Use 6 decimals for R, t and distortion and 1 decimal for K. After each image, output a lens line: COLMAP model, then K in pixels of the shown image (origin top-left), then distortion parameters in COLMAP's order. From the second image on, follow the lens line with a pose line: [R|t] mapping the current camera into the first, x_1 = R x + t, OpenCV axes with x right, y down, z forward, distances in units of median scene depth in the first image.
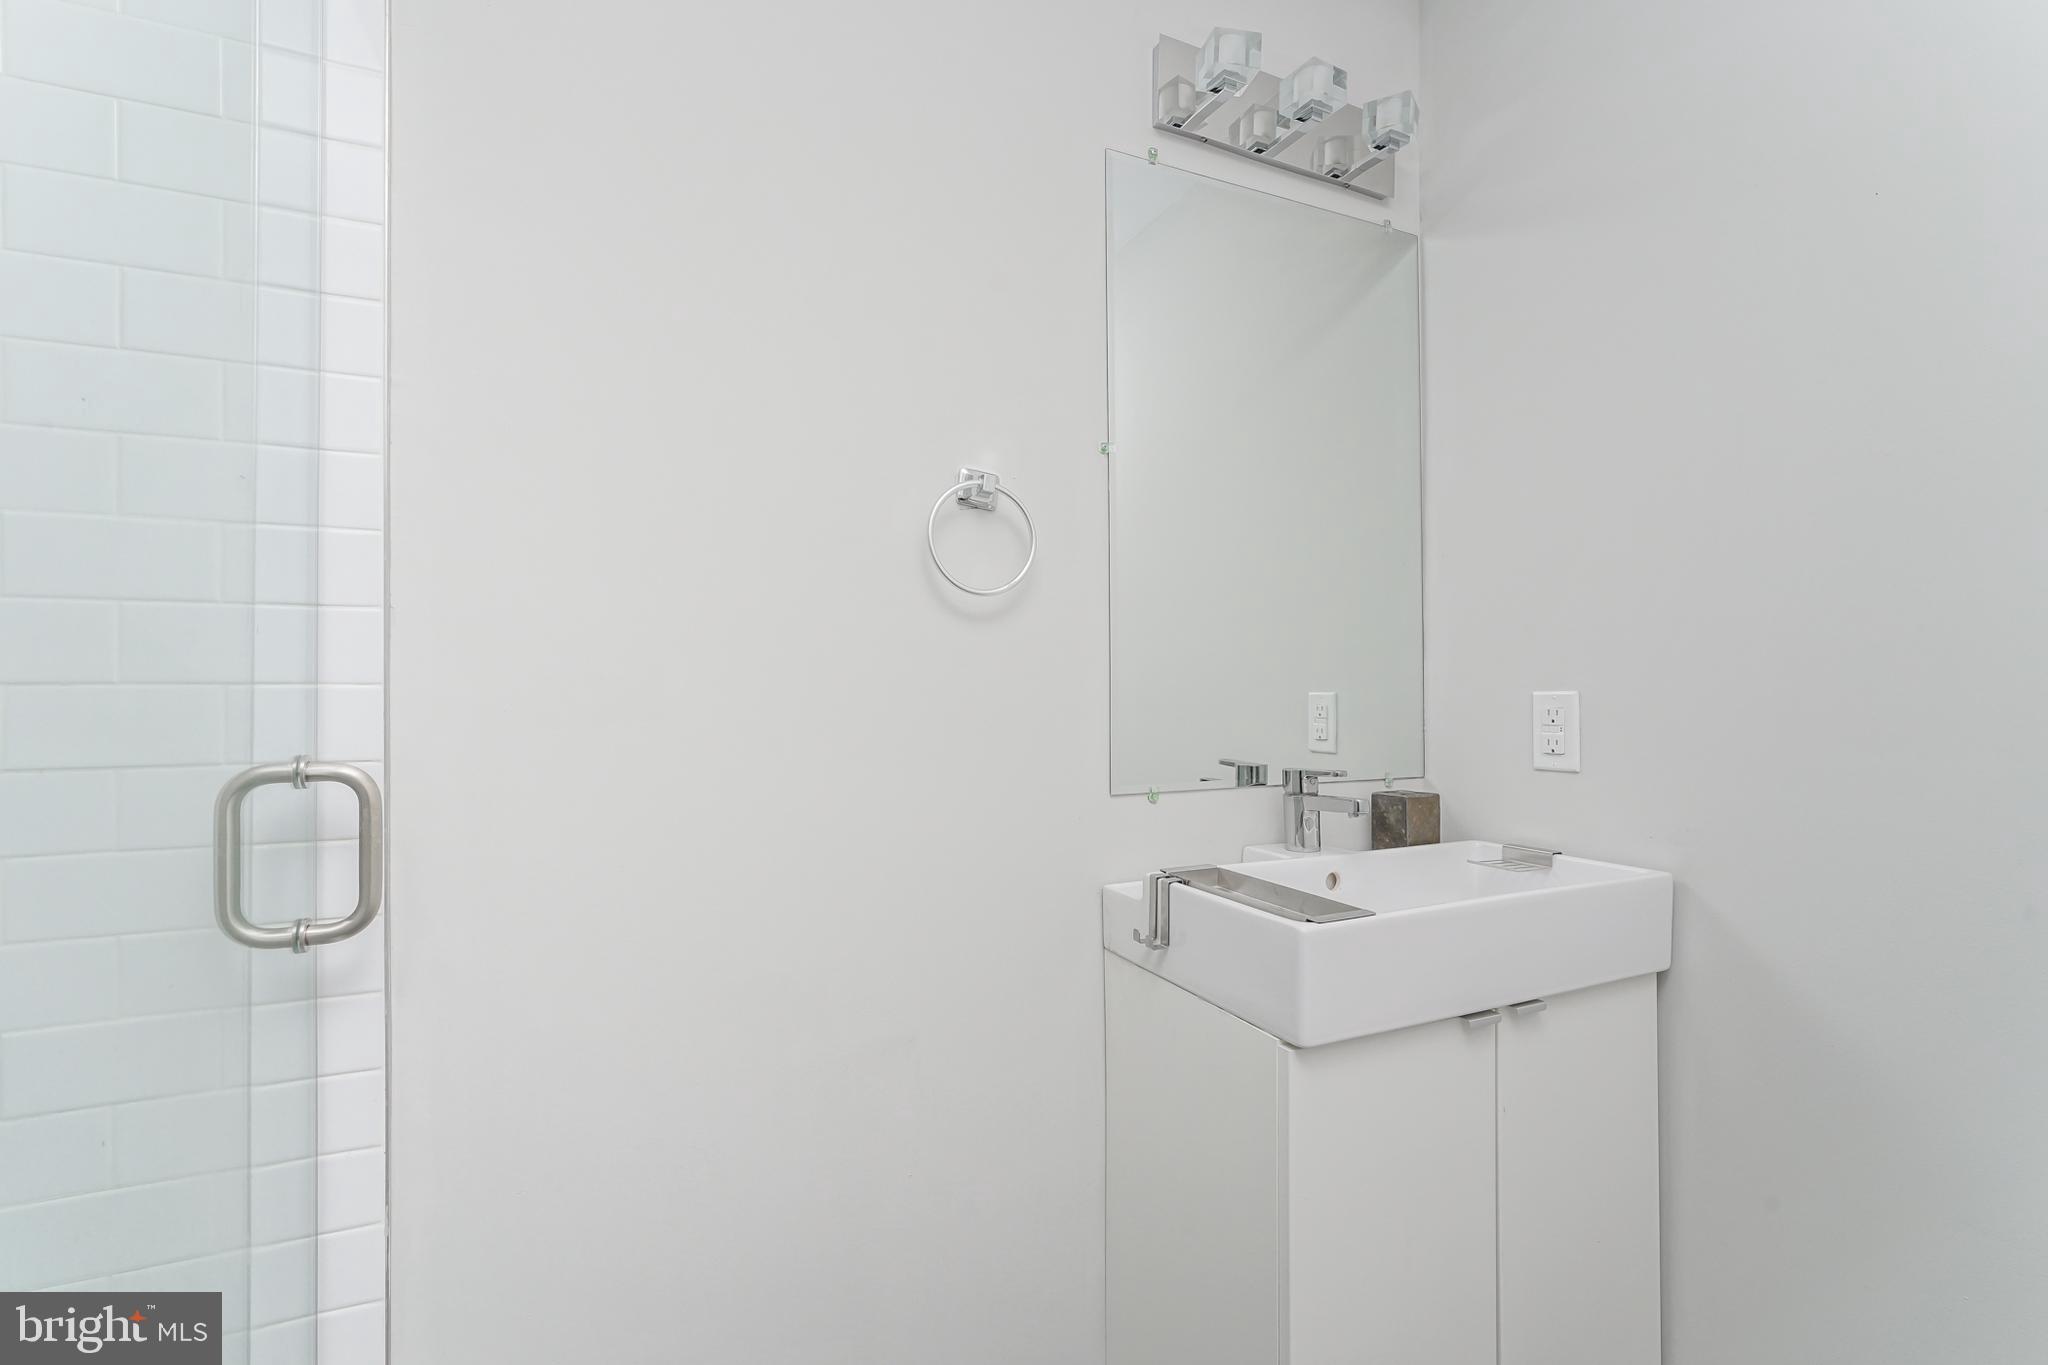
lens RADIAL K [[959.4, 0, 1033.3], [0, 959.4, 688.5], [0, 0, 1]] dist [-0.002598, 0.000402]
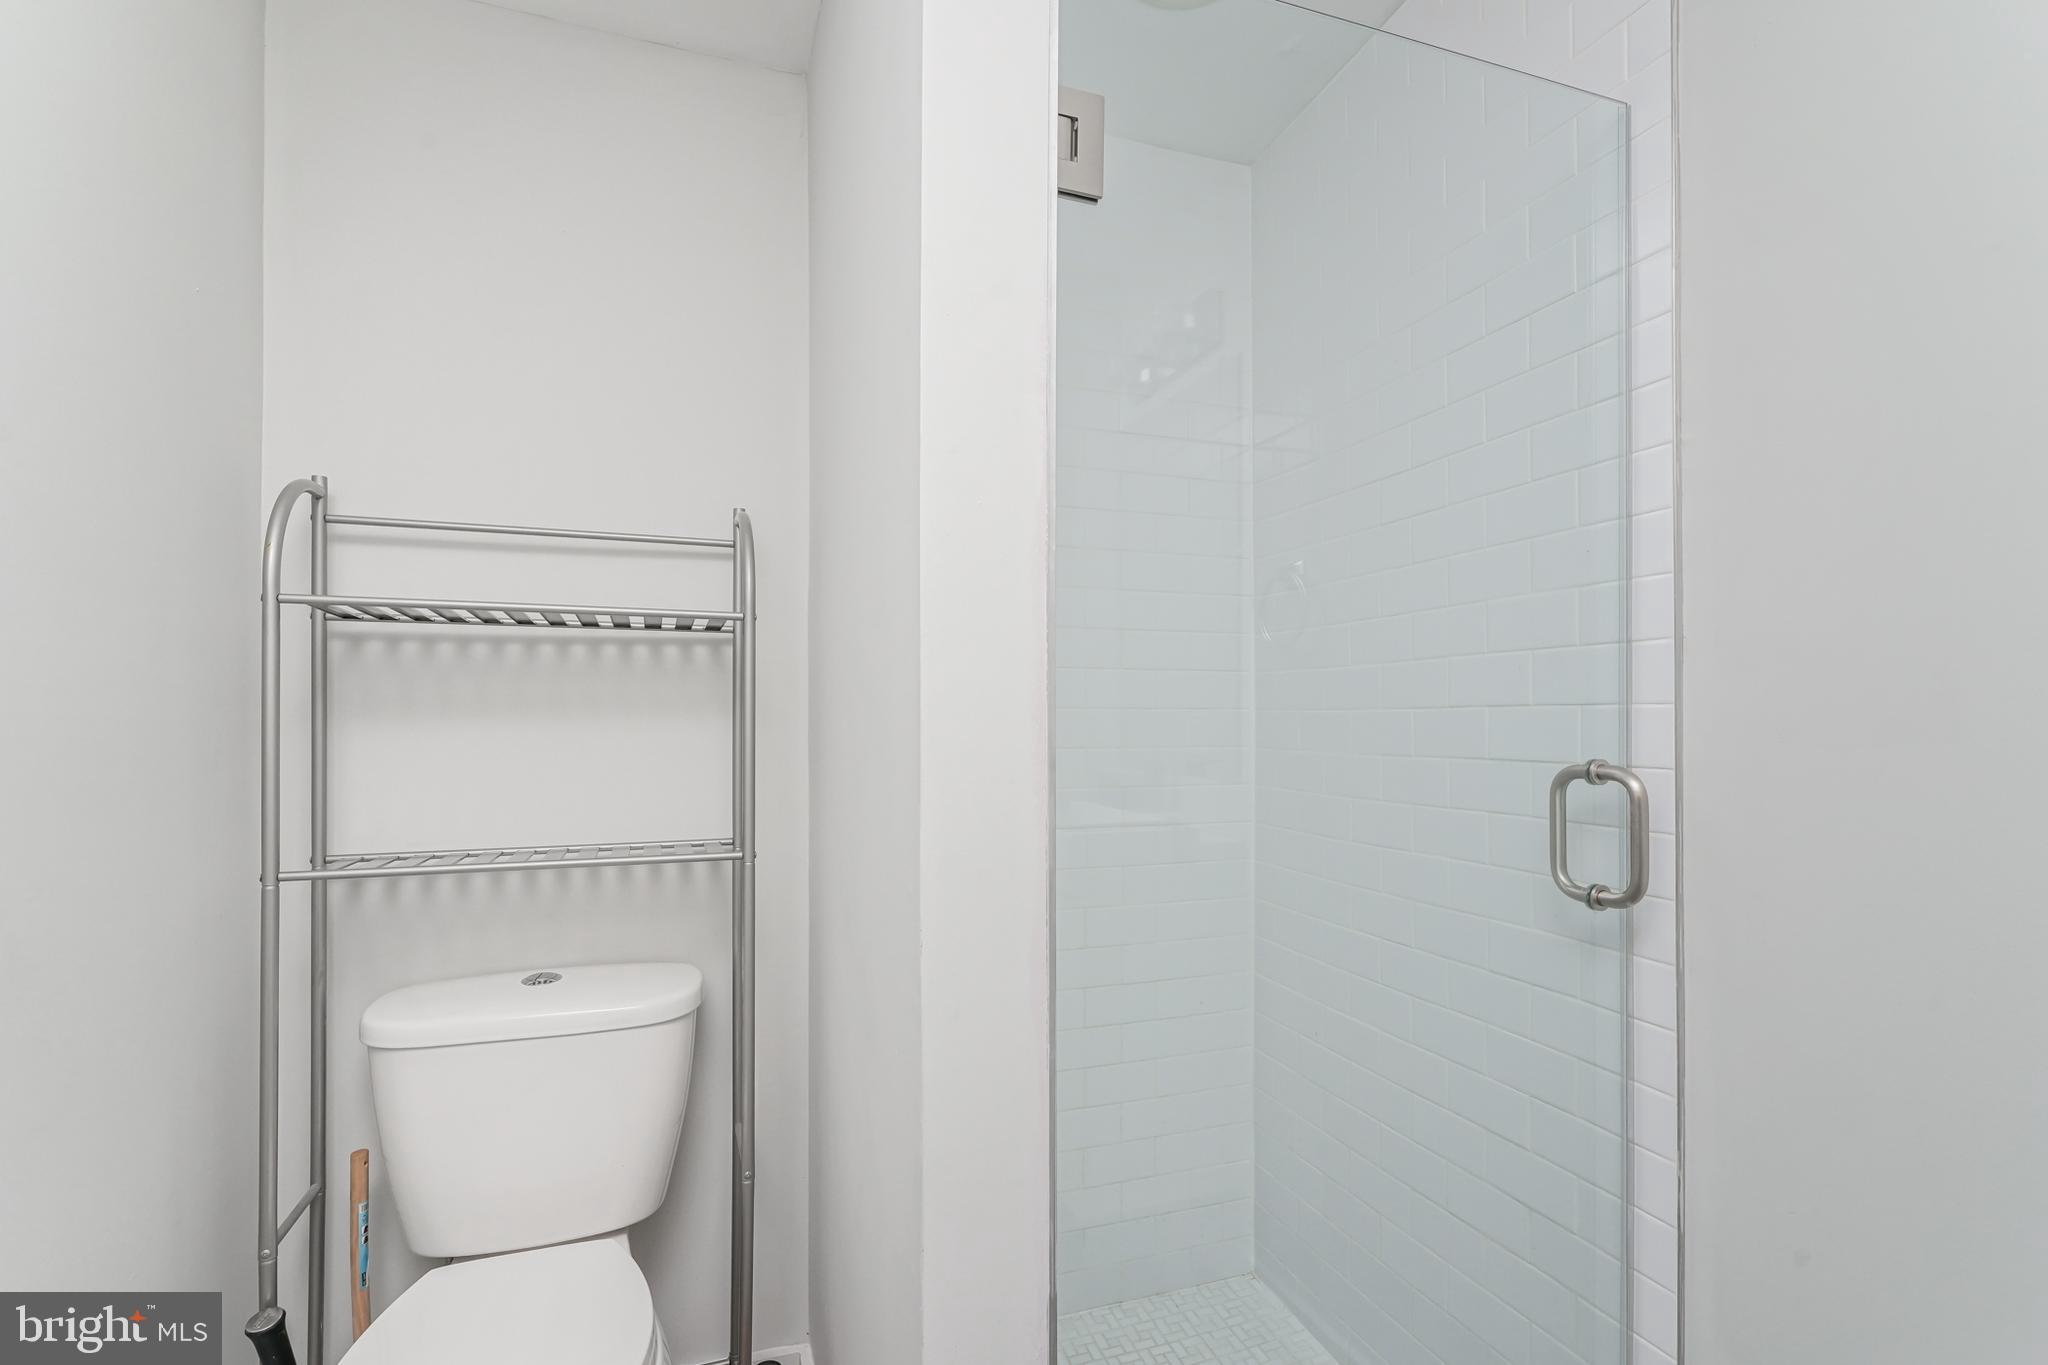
lens RADIAL K [[959.4, 0, 1033.3], [0, 959.4, 688.5], [0, 0, 1]] dist [-0.002598, 0.000402]
pose [[-0.097942, -0.023225, -0.994921, 0.623240], [0.012487, 0.999620, -0.024564, -0.004238], [0.995114, -0.014829, -0.097615, 0.369459]]
